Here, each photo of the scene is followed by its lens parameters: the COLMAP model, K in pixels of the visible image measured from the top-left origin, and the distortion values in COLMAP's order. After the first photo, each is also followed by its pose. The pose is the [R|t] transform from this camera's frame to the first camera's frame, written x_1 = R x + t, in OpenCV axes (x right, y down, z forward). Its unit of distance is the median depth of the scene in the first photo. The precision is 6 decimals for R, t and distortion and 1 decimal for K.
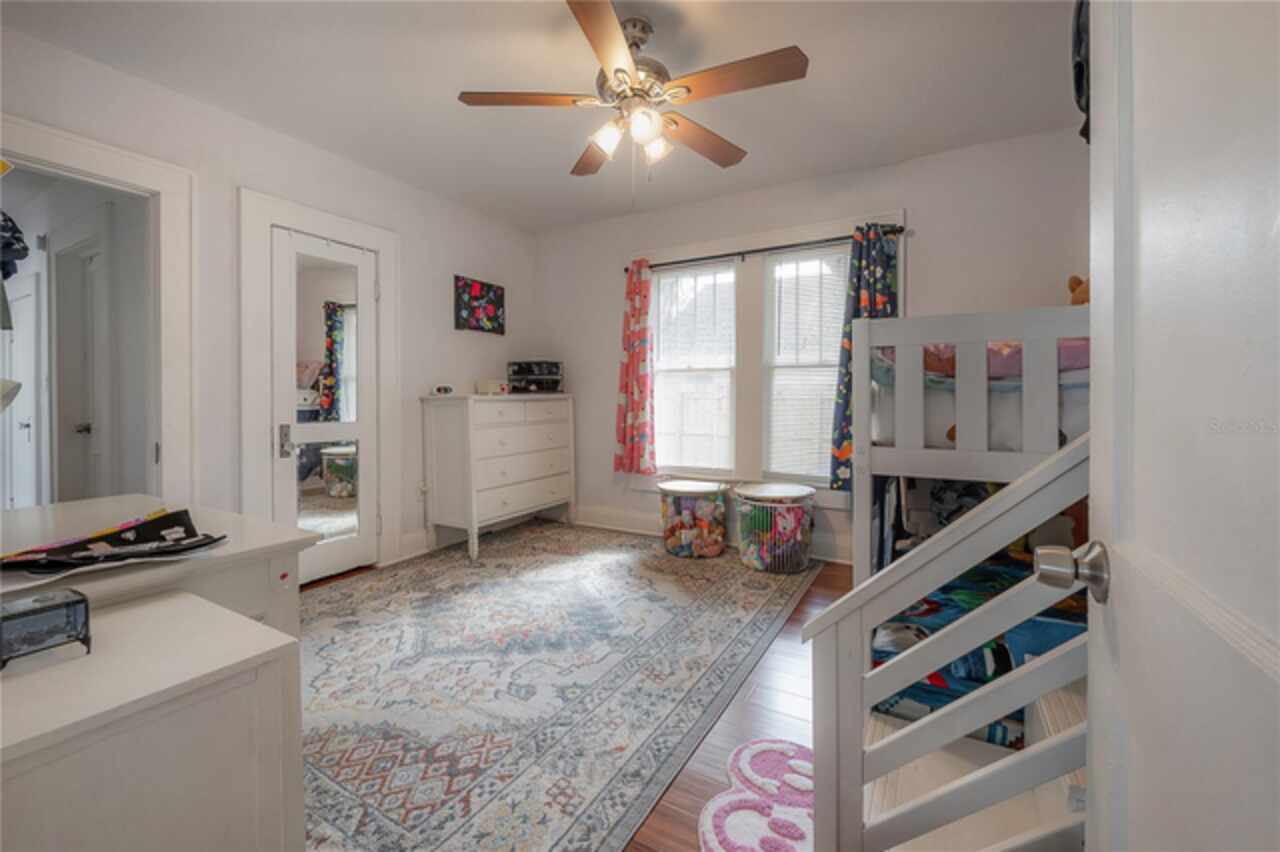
lens RADIAL K [[515.5, 0, 631.2], [0, 515.5, 405.3], [0, 0, 1]] dist [-0.006083, 0.000576]
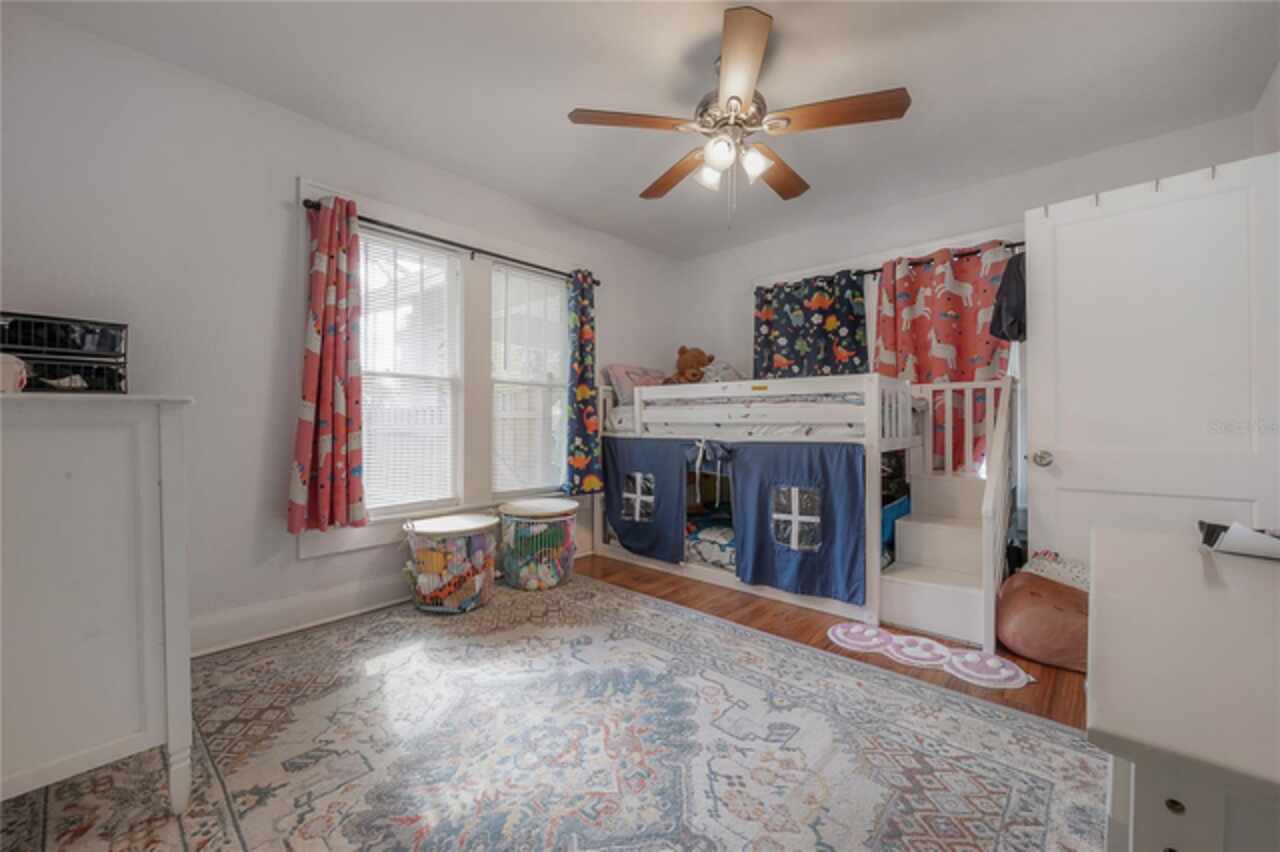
lens RADIAL K [[515.5, 0, 638.9], [0, 515.5, 421.3], [0, 0, 1]] dist [-0.006083, 0.000576]
pose [[0.192031, 0.001575, 0.981388, -0.925451], [0.007806, 0.999965, -0.003132, 0.006435], [-0.981358, 0.008262, 0.192011, 0.857928]]
